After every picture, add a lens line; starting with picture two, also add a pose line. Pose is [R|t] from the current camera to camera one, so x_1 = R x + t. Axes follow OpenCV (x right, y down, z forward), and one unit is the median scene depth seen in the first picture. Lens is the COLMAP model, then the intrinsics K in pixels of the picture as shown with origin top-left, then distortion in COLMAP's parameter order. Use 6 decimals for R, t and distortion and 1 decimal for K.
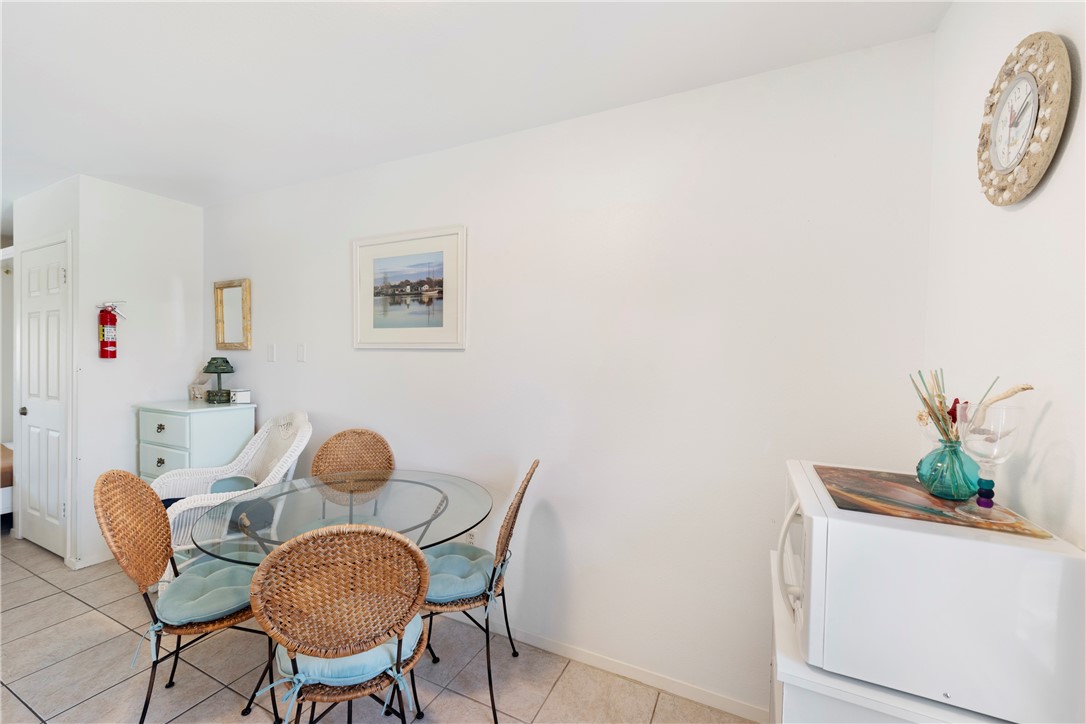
lens RADIAL K [[431.2, 0, 543.8], [0, 431.2, 358.2], [0, 0, 1]] dist [-0.003416, -0.000254]
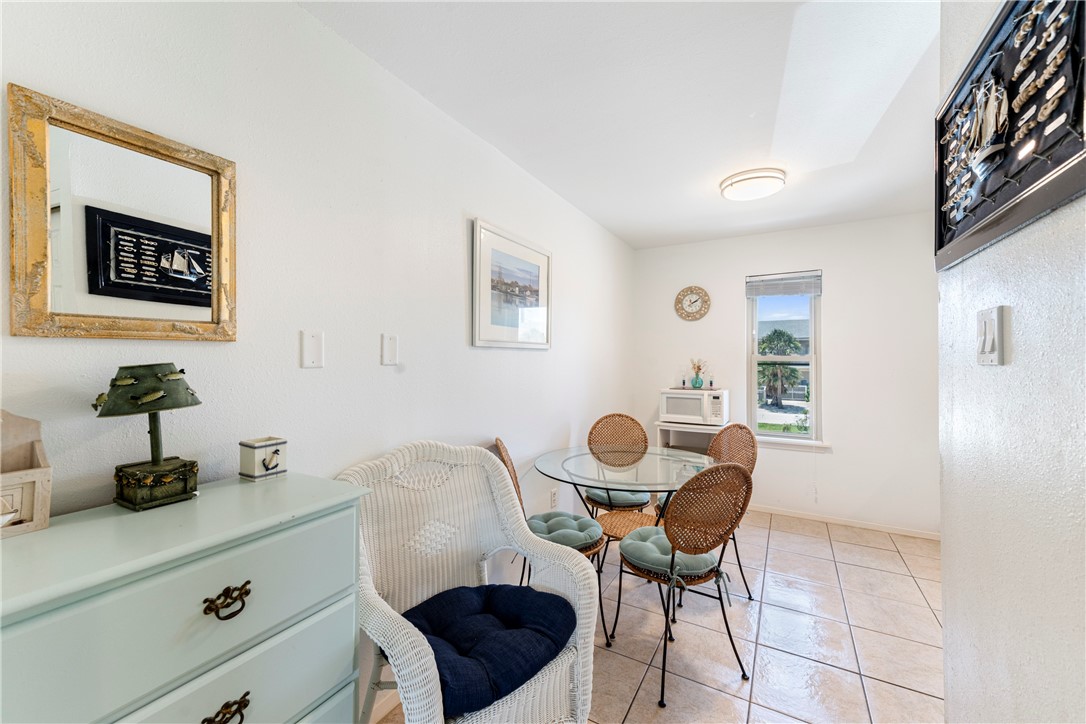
lens RADIAL K [[431.2, 0, 544.6], [0, 431.2, 358.7], [0, 0, 1]] dist [-0.003416, -0.000254]
pose [[0.080441, -0.013646, 0.996666, -1.347825], [0.006229, 0.999894, 0.013188, -0.008797], [-0.996740, 0.005147, 0.080517, 0.849914]]
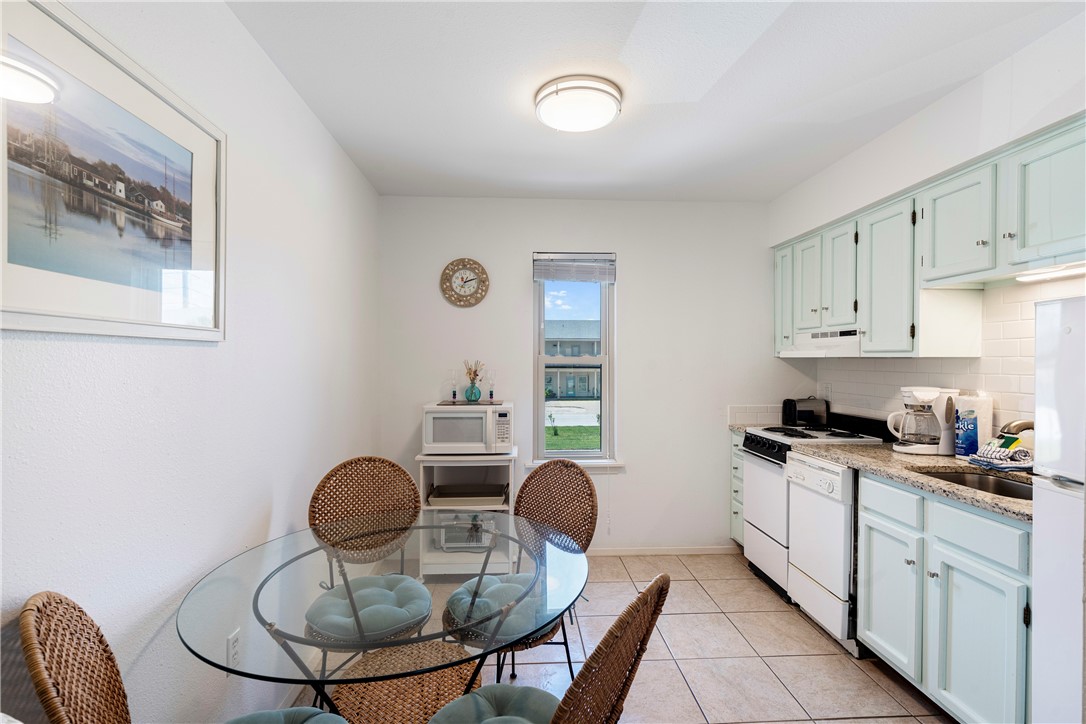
lens RADIAL K [[492.3, 0, 543.2], [0, 492.3, 359.9], [0, 0, 1]] dist [0.009129, -0.000597]
pose [[-0.476552, -0.015715, 0.879006, -0.921058], [-0.002192, 0.999858, 0.016688, -0.008032], [-0.879143, 0.006026, -0.476519, 0.871691]]
